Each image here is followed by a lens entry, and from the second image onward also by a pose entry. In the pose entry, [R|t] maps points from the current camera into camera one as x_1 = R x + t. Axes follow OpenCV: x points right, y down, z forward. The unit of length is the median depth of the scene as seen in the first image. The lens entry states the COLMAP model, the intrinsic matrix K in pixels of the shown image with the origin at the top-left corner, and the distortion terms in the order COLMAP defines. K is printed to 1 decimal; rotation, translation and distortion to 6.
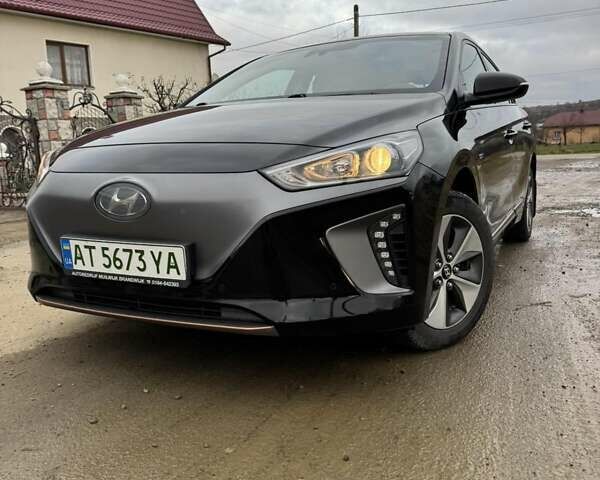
lens RADIAL K [[556.4, 0, 300.0], [0, 556.4, 240.0], [0, 0, 1]] dist [0.177465, -0.367576]
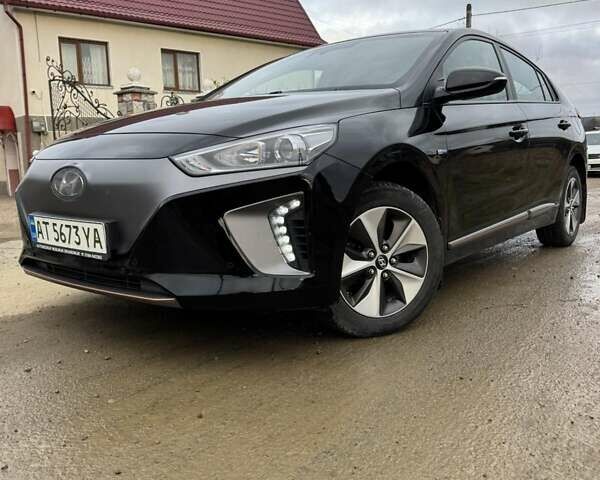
lens RADIAL K [[556.4, 0, 300.0], [0, 556.4, 240.0], [0, 0, 1]] dist [0.177465, -0.367576]
pose [[0.979725, 0.040425, -0.196224, 0.373900], [-0.041515, 0.999137, -0.001445, 0.027774], [0.195996, 0.009562, 0.980558, -0.038023]]
